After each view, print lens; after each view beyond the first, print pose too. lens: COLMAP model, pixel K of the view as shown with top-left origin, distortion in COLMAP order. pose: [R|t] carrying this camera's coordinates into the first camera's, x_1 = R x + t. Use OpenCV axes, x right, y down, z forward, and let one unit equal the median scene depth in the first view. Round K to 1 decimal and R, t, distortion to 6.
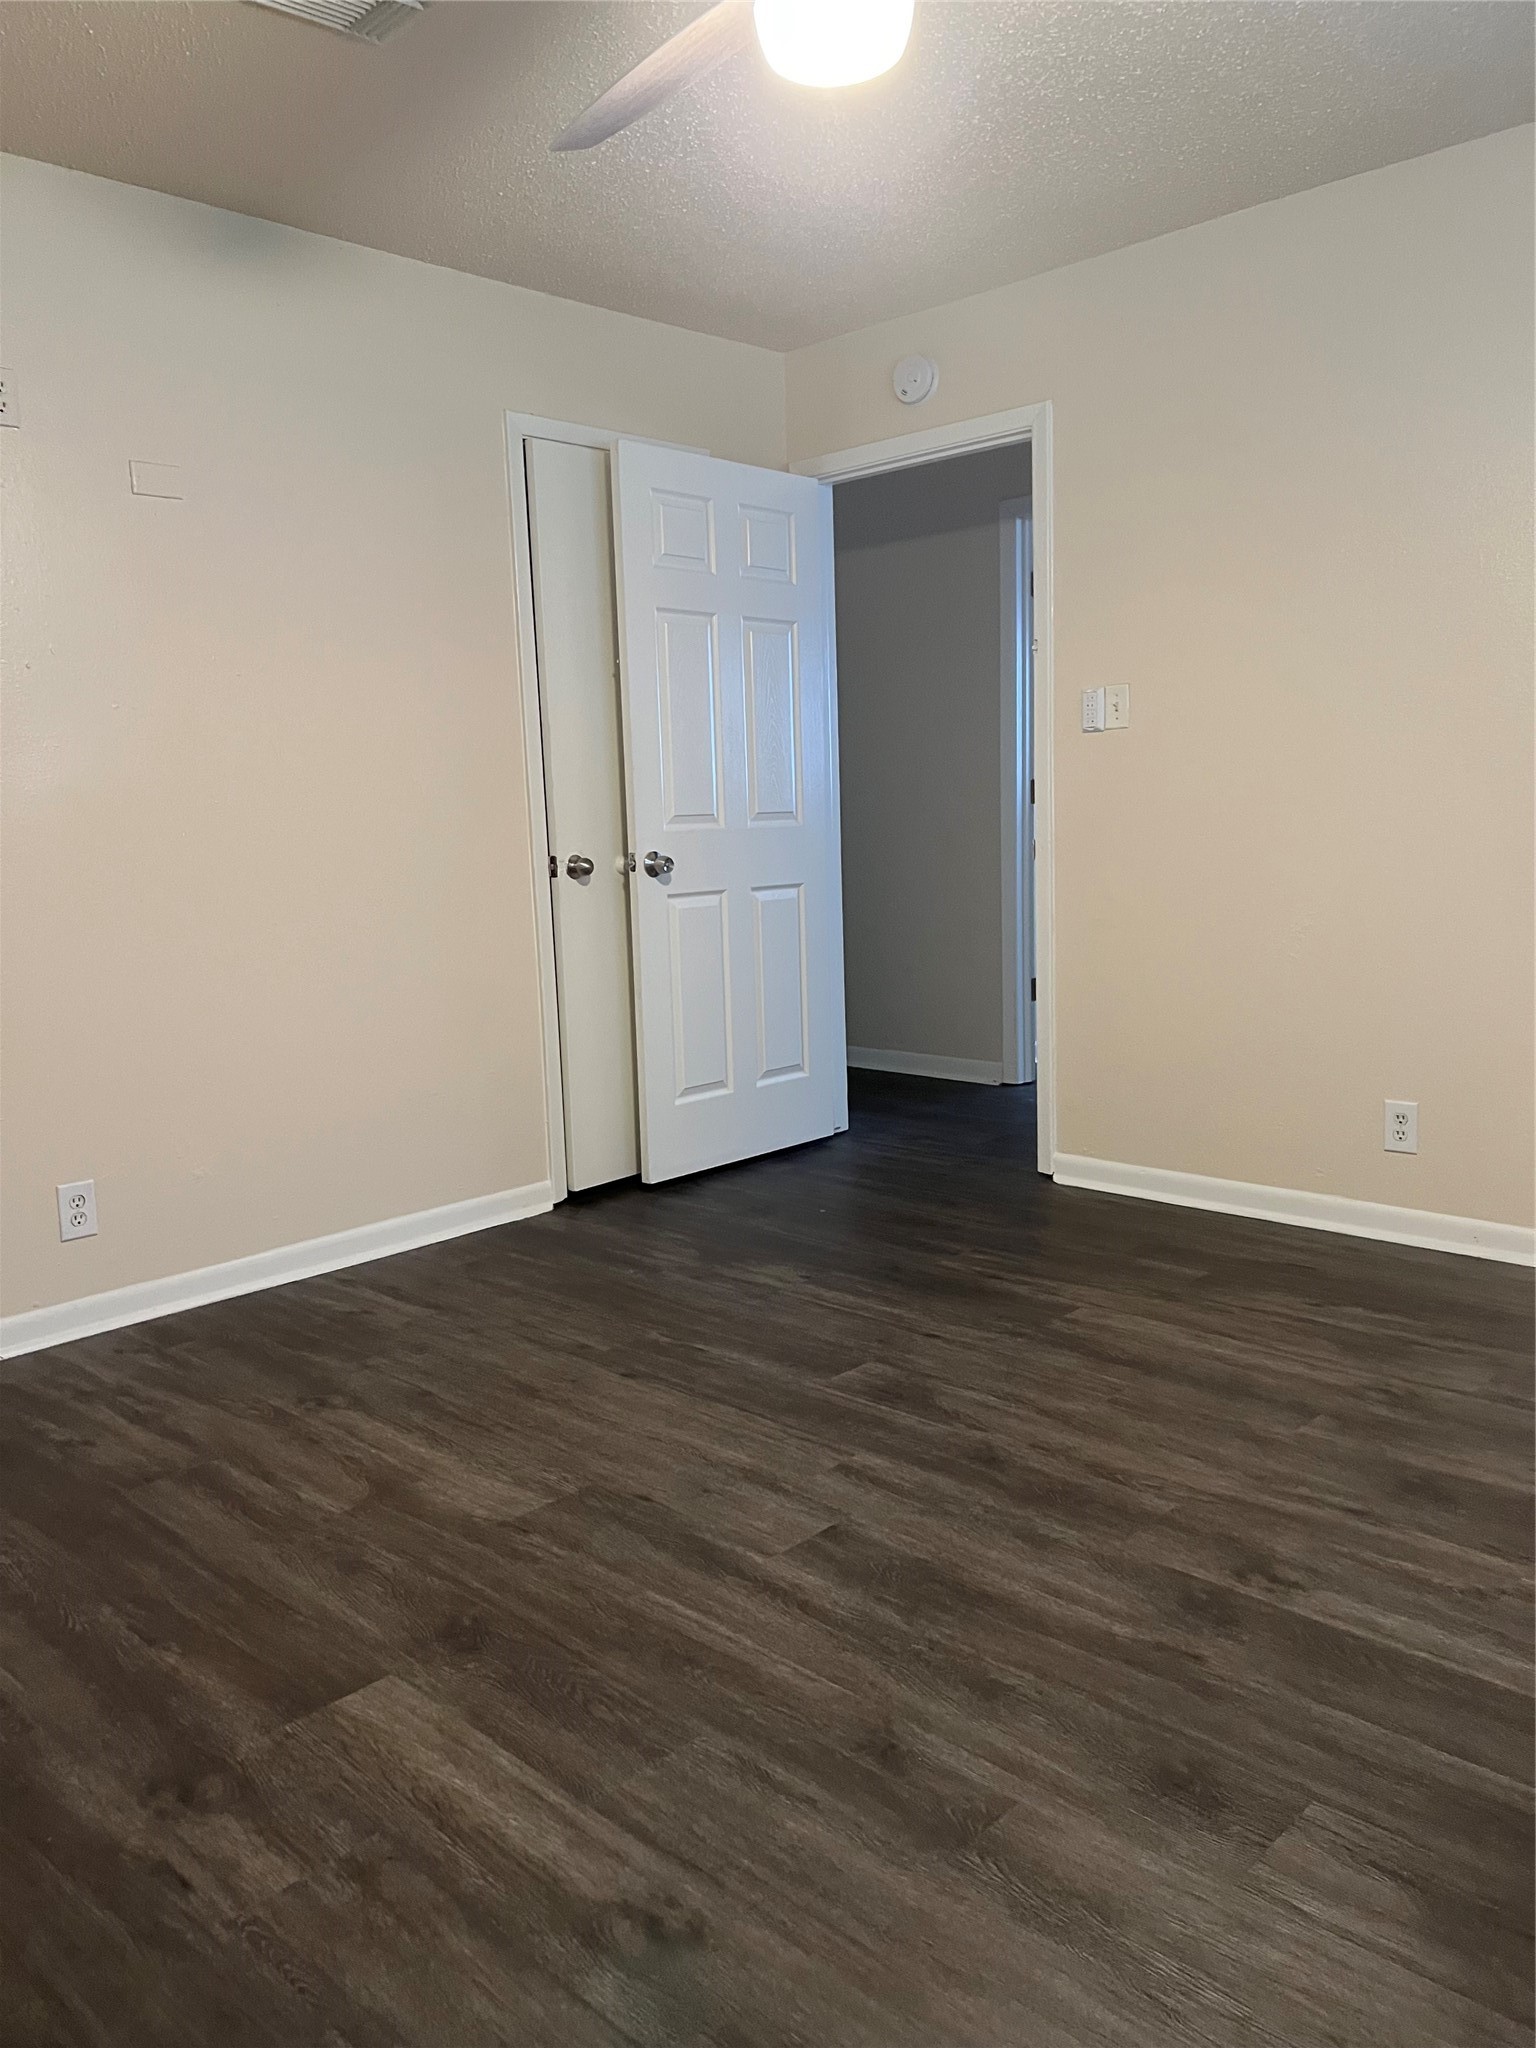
lens RADIAL K [[1536.0, 0, 768.0], [0, 1536.0, 1024.0], [0, 0, 1]] dist [0.004771, 0.001800]
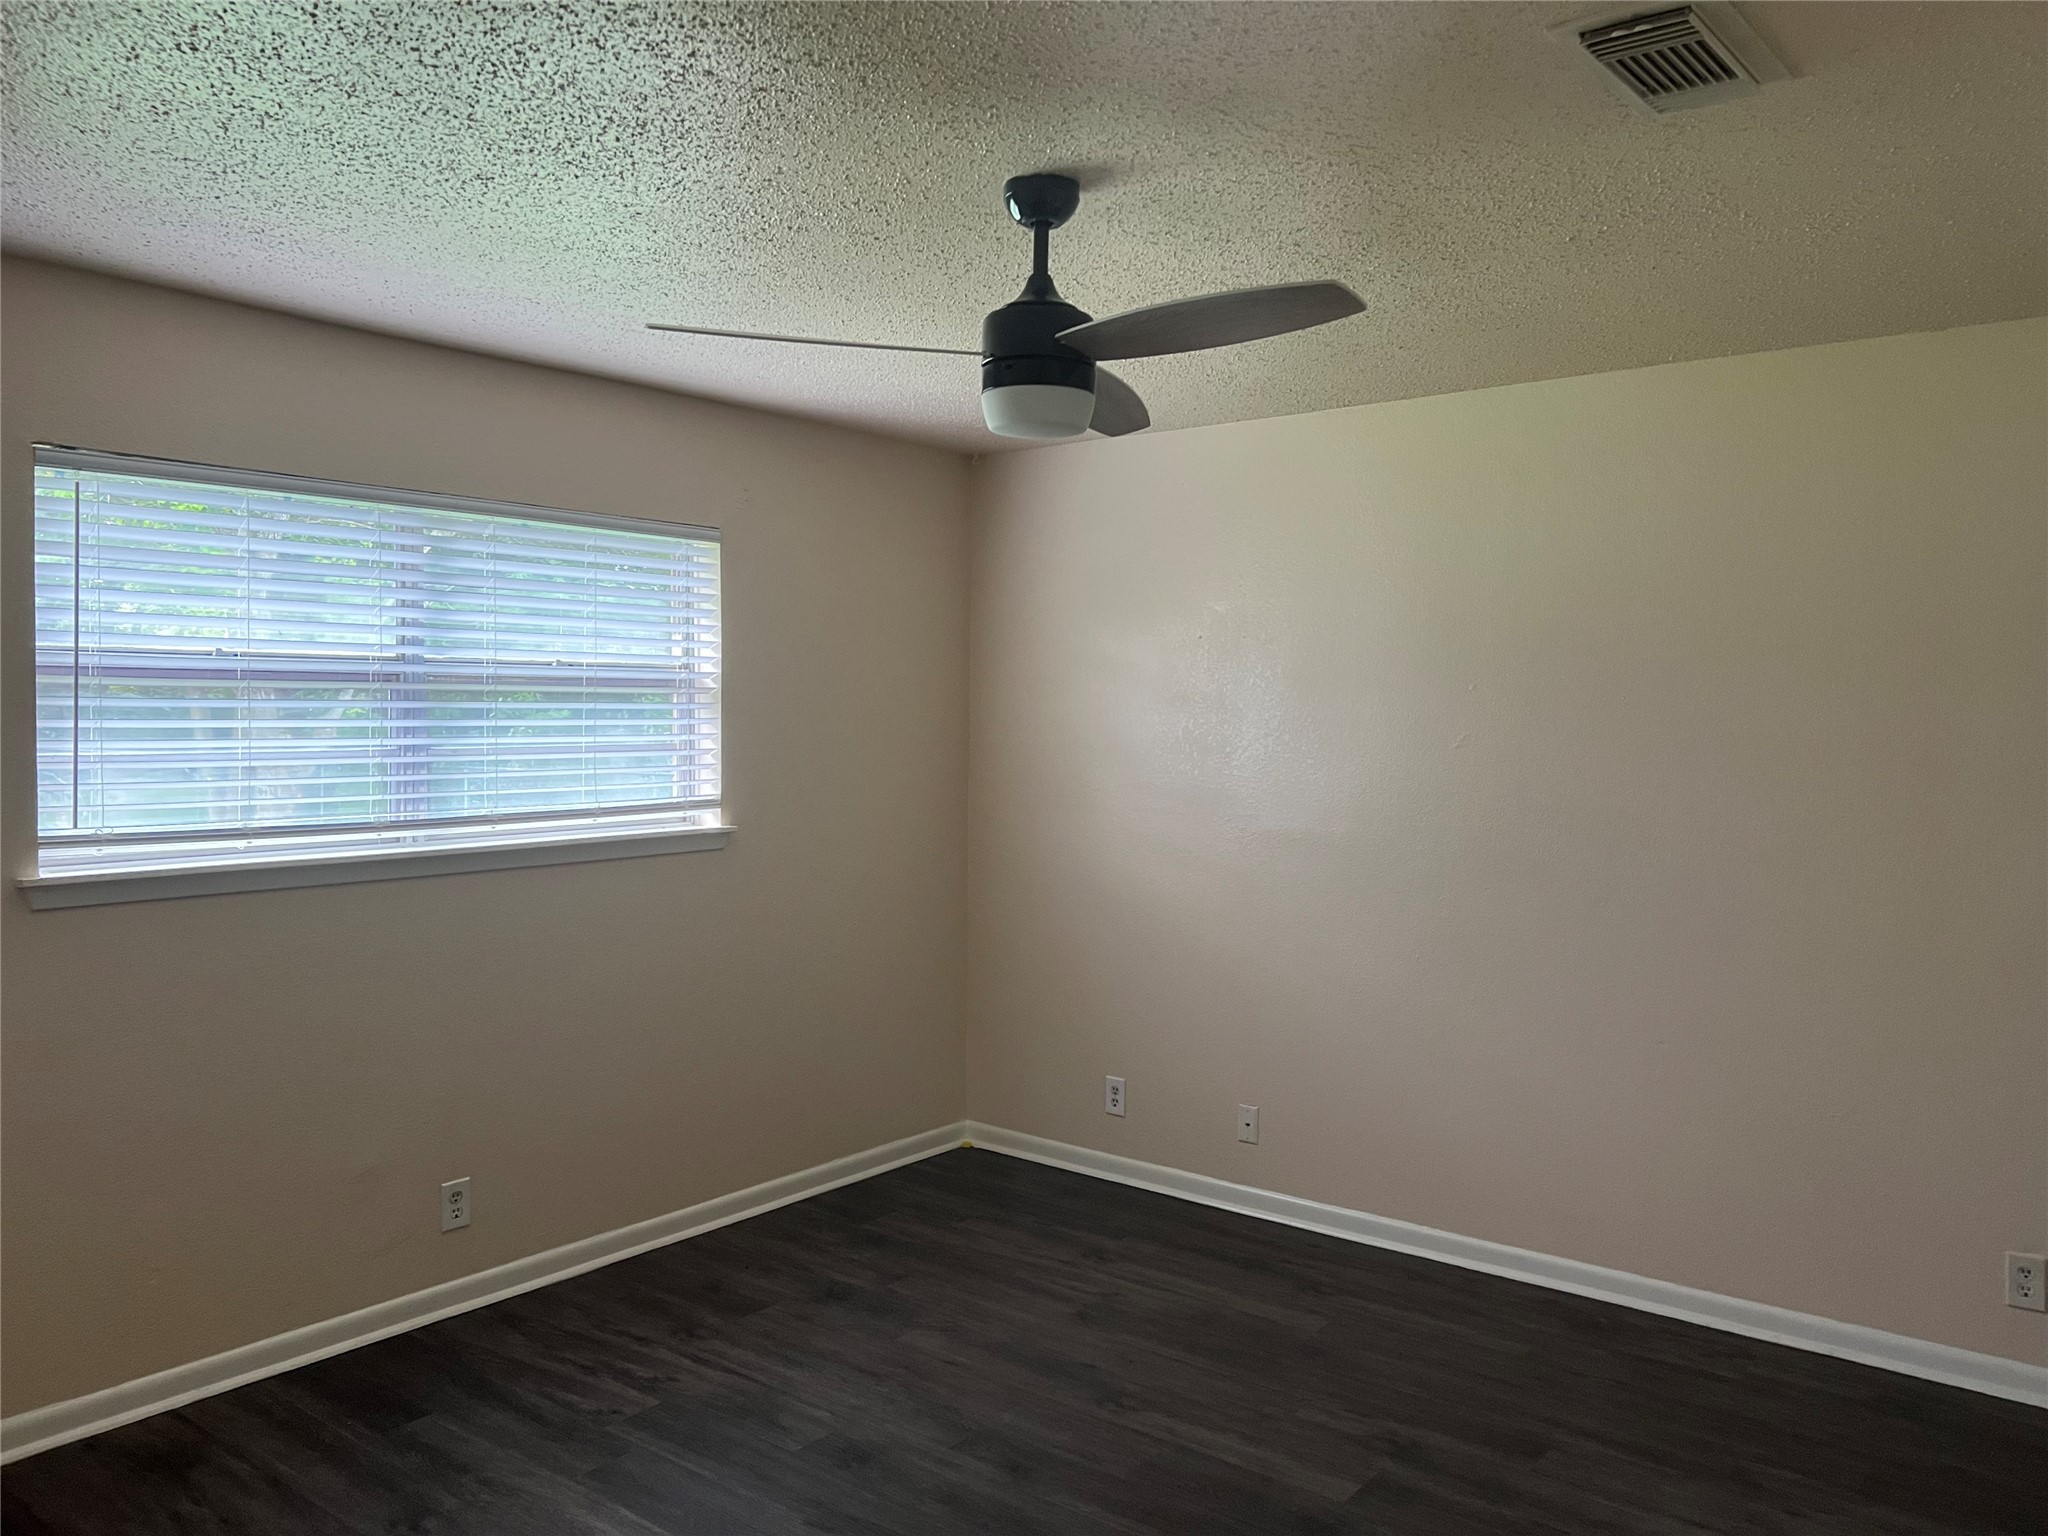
lens RADIAL K [[1536.0, 0, 1024.0], [0, 1536.0, 768.0], [0, 0, 1]] dist [0.004771, 0.001800]
pose [[-0.996012, 0.034407, -0.082319, 0.194213], [0.018184, 0.981566, 0.190258, -0.674919], [0.087348, 0.188003, -0.978277, 2.691627]]
